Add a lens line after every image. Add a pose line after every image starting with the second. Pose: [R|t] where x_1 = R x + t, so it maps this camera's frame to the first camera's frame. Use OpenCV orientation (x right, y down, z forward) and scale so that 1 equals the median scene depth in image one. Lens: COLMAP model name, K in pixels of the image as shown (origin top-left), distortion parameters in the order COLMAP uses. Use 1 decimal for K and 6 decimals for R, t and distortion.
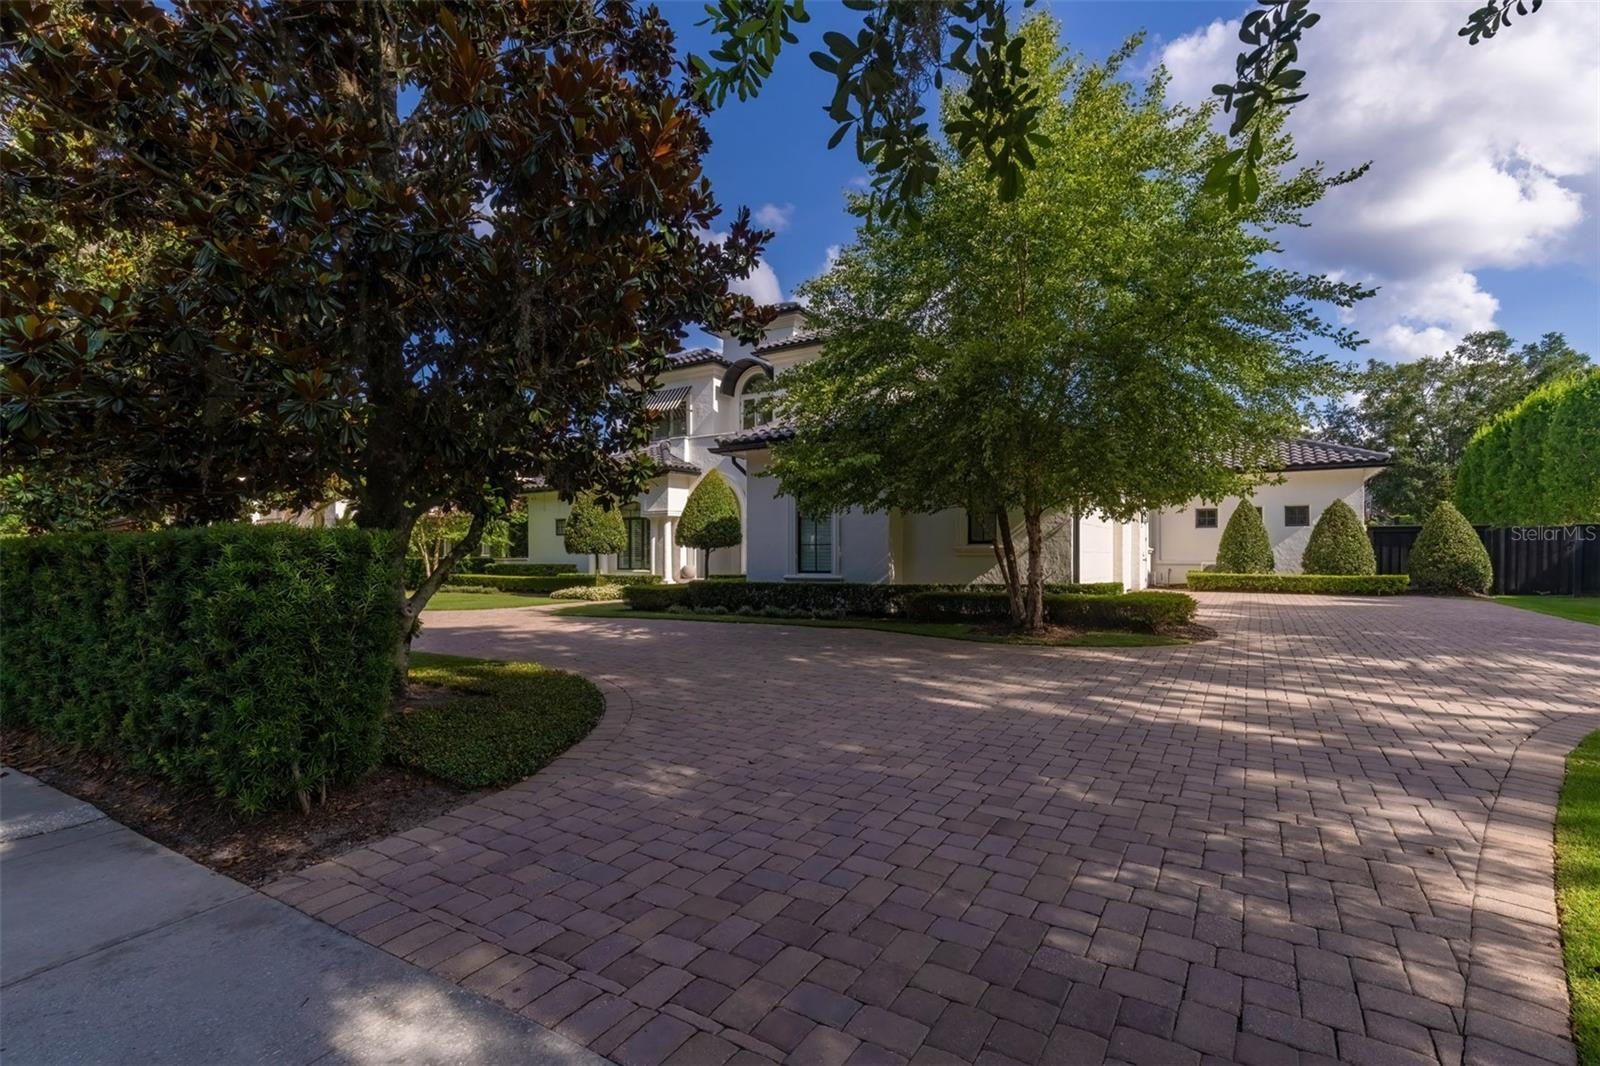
lens RADIAL K [[726.5, 0, 789.4], [0, 726.5, 544.6], [0, 0, 1]] dist [0.001125, 0.000094]
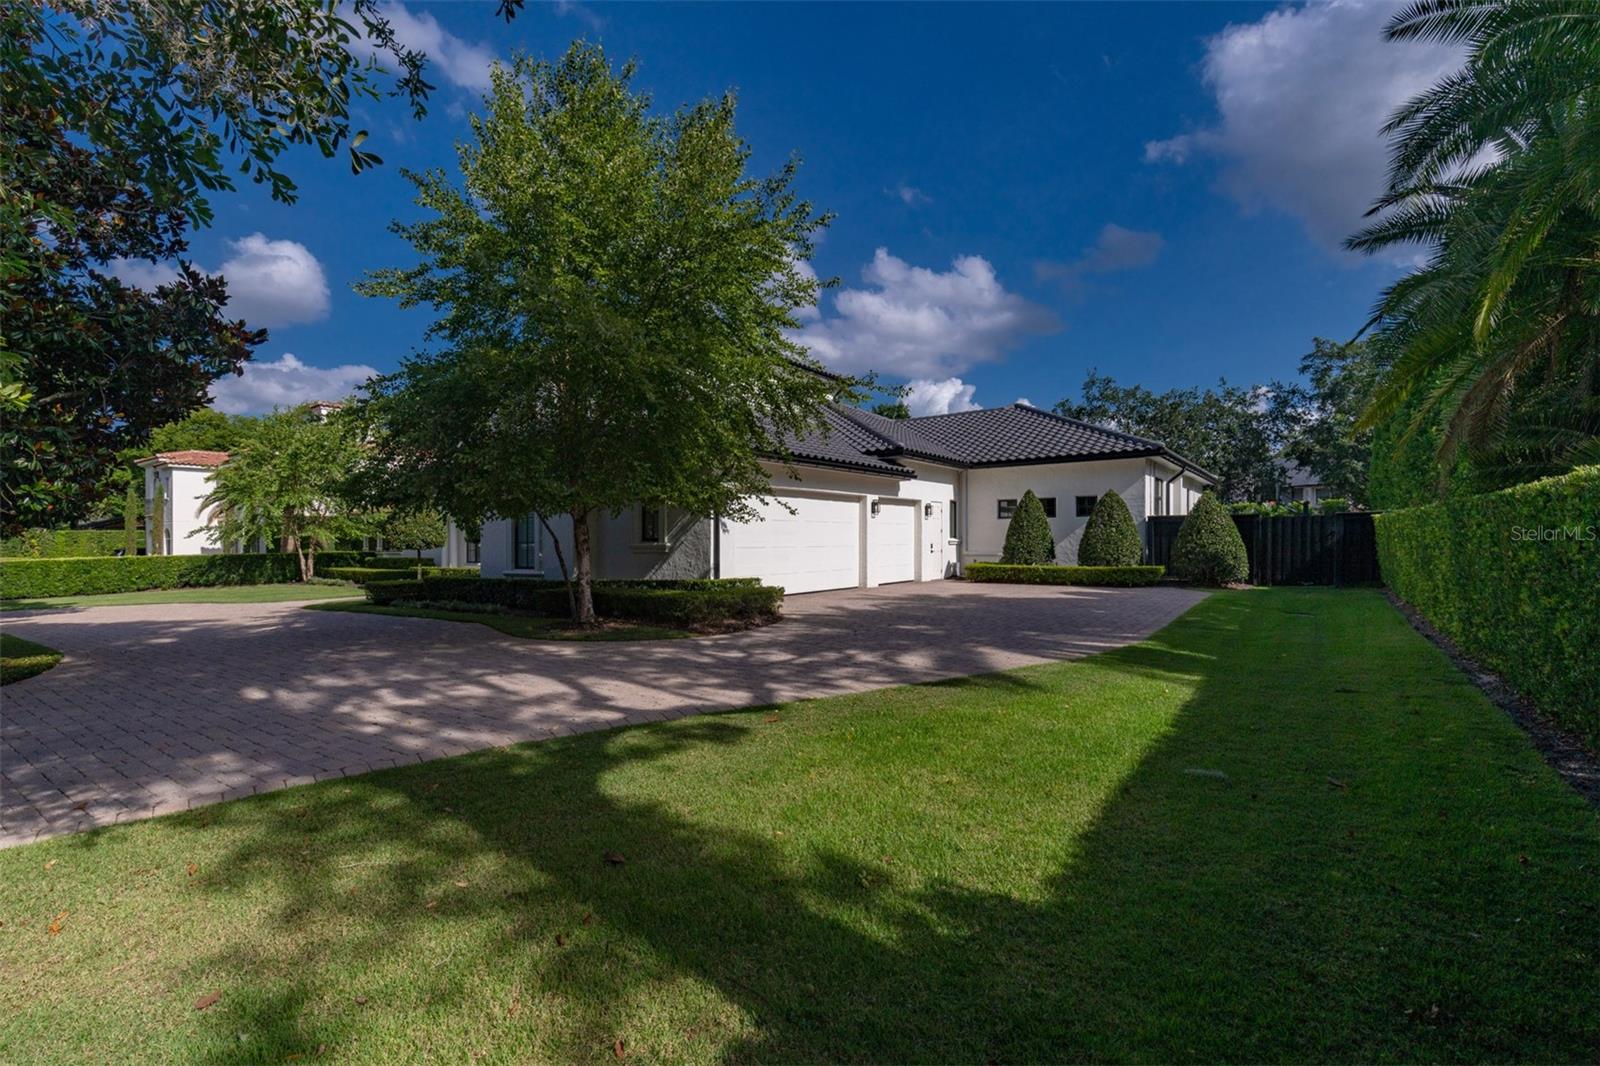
lens RADIAL K [[726.5, 0, 789.6], [0, 726.5, 536.8], [0, 0, 1]] dist [0.001125, 0.000094]
pose [[0.996876, -0.008629, -0.078504, 0.398024], [0.009323, 0.999921, 0.008474, -0.010797], [0.078425, -0.009179, 0.996878, -0.027280]]
